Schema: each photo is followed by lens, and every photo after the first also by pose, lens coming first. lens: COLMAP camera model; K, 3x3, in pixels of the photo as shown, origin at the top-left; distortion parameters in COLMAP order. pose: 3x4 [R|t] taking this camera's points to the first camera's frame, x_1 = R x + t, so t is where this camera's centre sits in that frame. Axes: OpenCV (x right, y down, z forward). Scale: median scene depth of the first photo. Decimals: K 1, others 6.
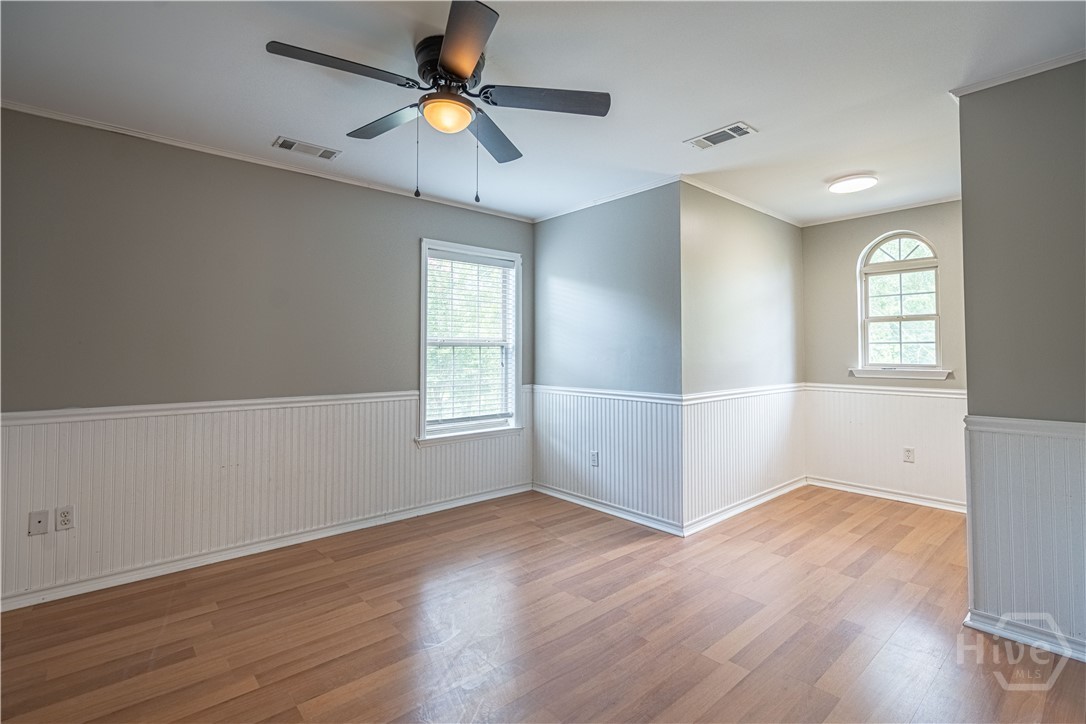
lens RADIAL K [[508.8, 0, 541.4], [0, 508.8, 332.6], [0, 0, 1]] dist [-0.000585, 0.000129]
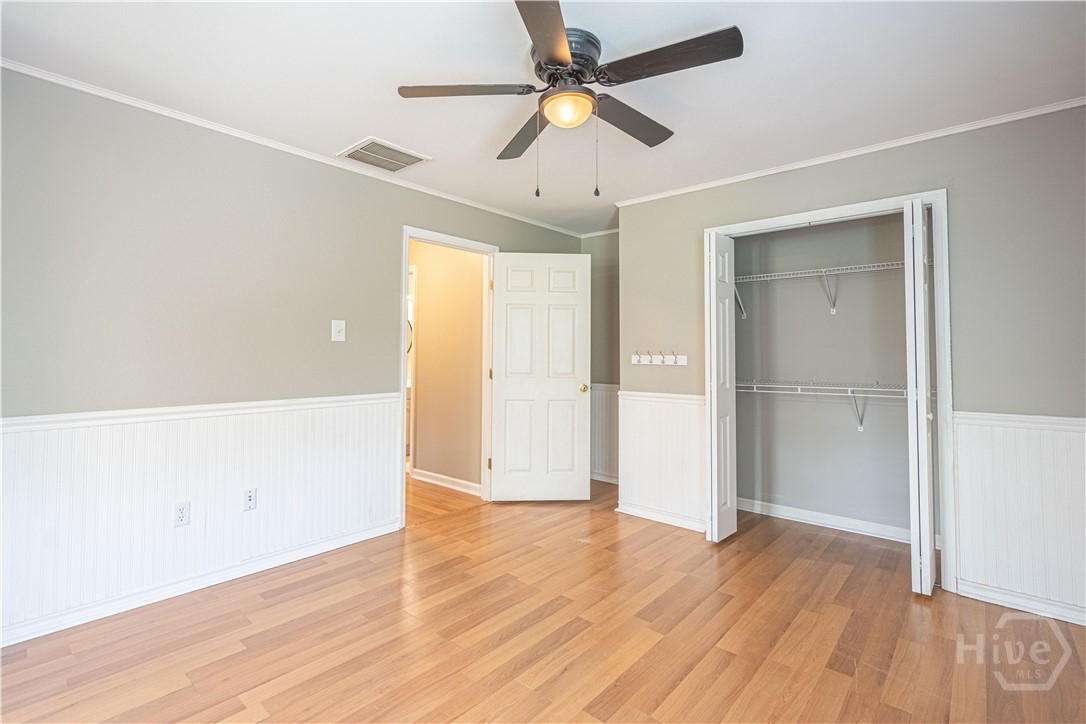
lens RADIAL K [[508.8, 0, 541.4], [0, 508.8, 332.6], [0, 0, 1]] dist [-0.000585, 0.000129]
pose [[-0.991226, -0.010609, -0.131750, -0.004858], [-0.000388, 0.997003, -0.077363, 0.047437], [0.132176, -0.076633, -0.988260, 1.211585]]
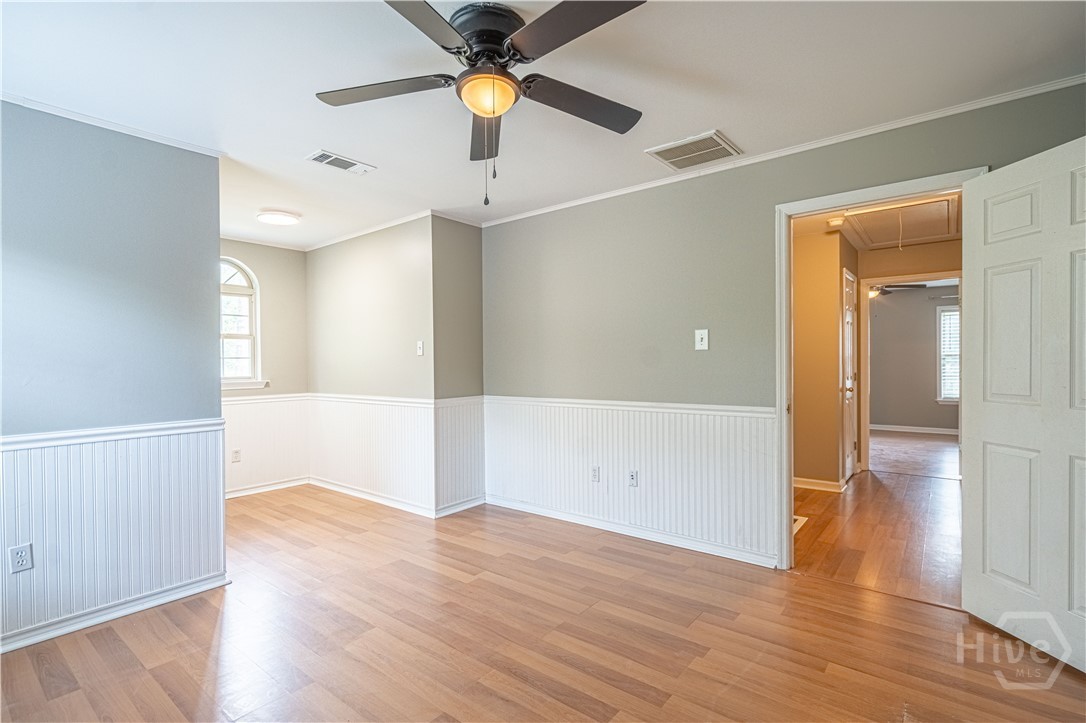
lens RADIAL K [[513.8, 0, 543.0], [0, 513.8, 361.5], [0, 0, 1]] dist [-0.000491, 0.000102]
pose [[-0.167170, 0.003129, 0.985923, -0.683570], [-0.023673, 0.999694, -0.007187, 0.025282], [-0.985644, -0.024541, -0.167045, 0.657897]]
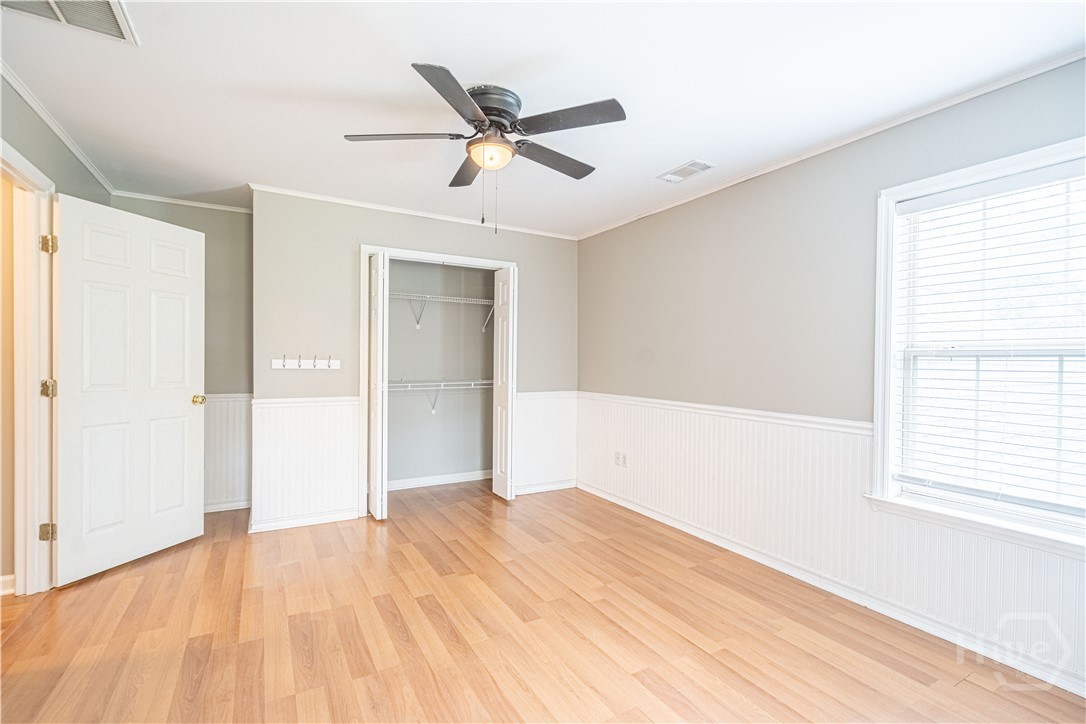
lens RADIAL K [[490.5, 0, 548.7], [0, 490.5, 365.3], [0, 0, 1]] dist [-0.001290, -0.000076]
pose [[-0.188057, 0.007362, -0.982131, 0.556368], [0.022726, 0.999737, 0.003142, 0.030721], [0.981895, -0.021729, -0.188175, 0.834214]]
